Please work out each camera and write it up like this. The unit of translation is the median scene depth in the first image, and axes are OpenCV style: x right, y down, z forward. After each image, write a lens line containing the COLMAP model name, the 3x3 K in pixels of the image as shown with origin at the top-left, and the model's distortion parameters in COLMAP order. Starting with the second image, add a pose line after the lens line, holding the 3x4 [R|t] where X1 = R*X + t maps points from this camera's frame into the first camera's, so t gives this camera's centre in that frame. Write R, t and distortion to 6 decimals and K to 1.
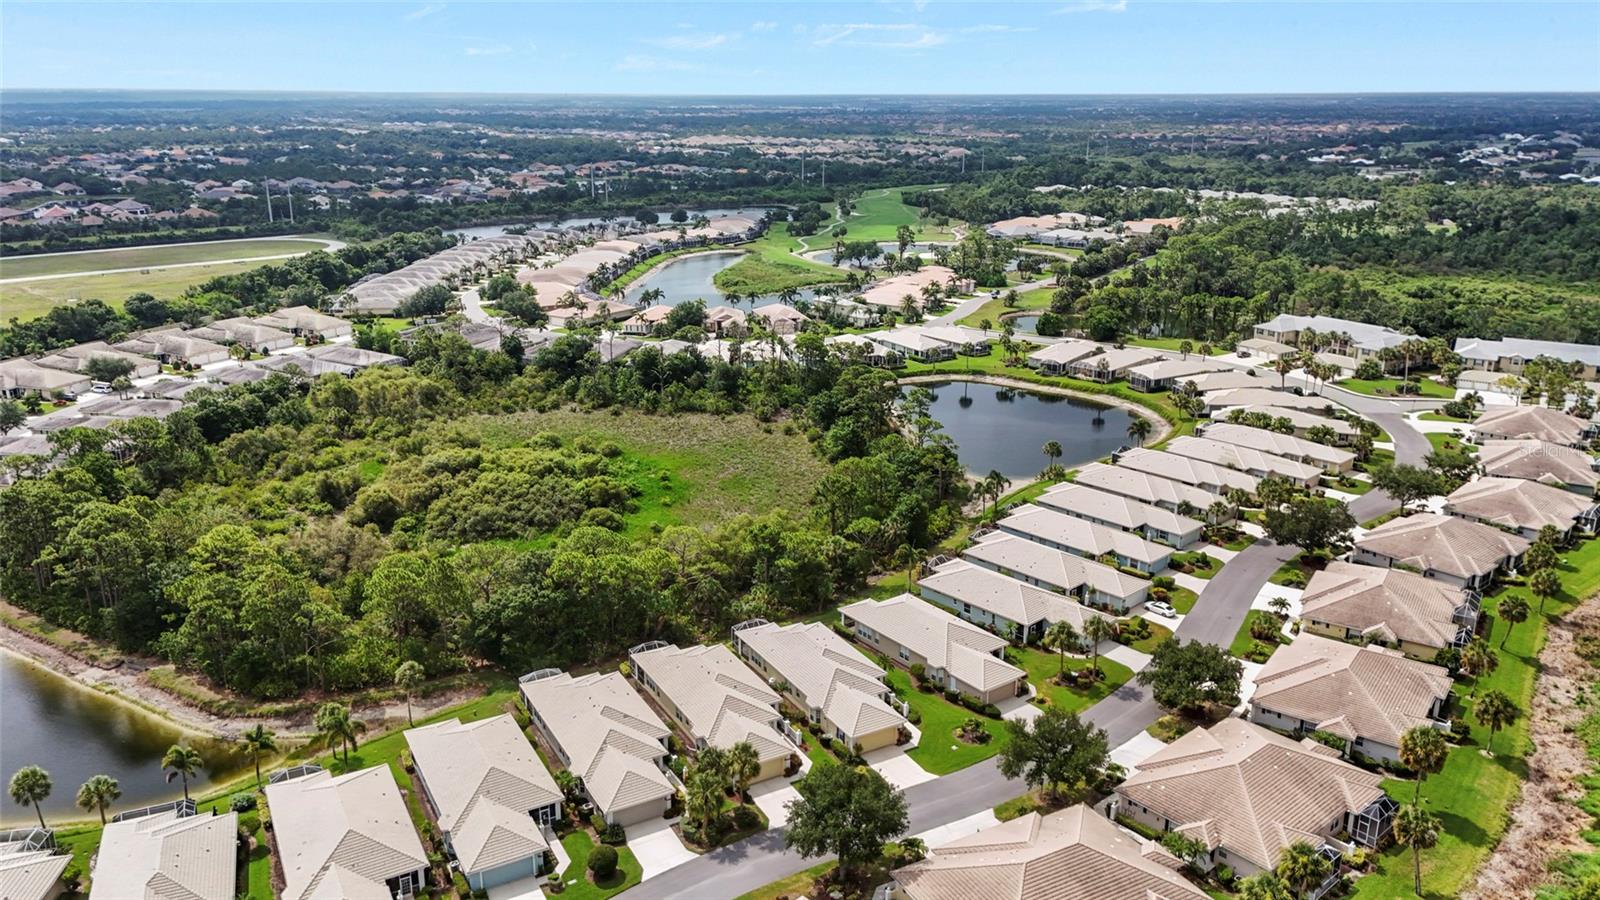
lens RADIAL K [[1174.2, 0, 809.5], [0, 1174.2, 456.0], [0, 0, 1]] dist [0.067870, -0.063537]
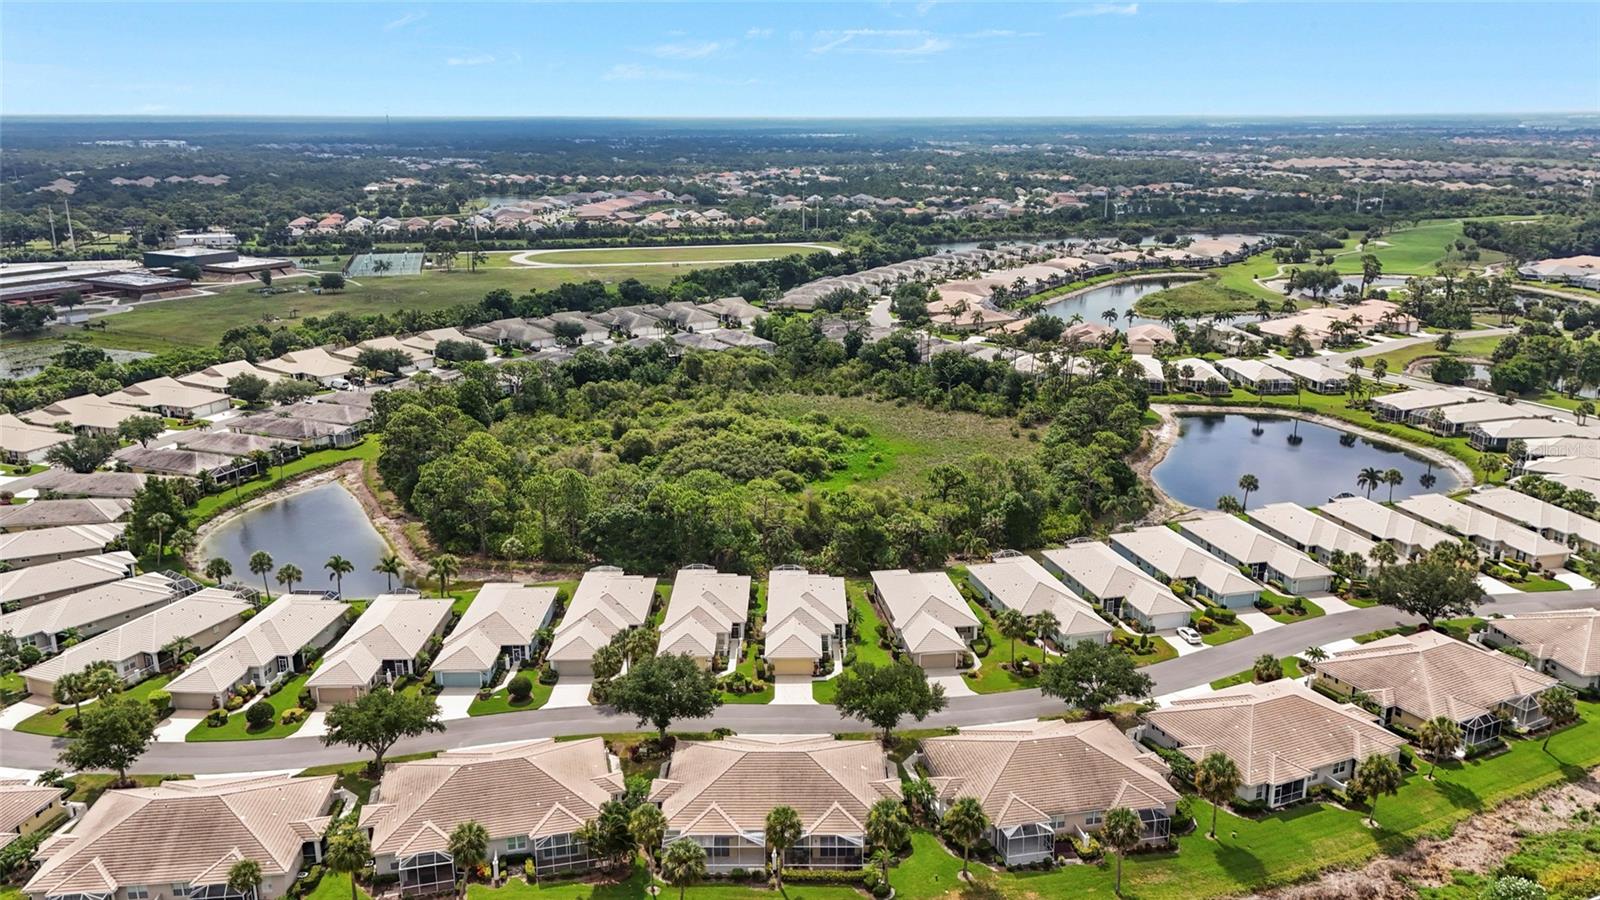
lens RADIAL K [[1174.2, 0, 800.3], [0, 1174.2, 544.6], [0, 0, 1]] dist [0.067870, -0.063537]
pose [[0.868520, 0.165884, -0.467071, 0.294448], [-0.142683, 0.986120, 0.084909, 0.012434], [0.474673, -0.007102, 0.880133, -0.004977]]
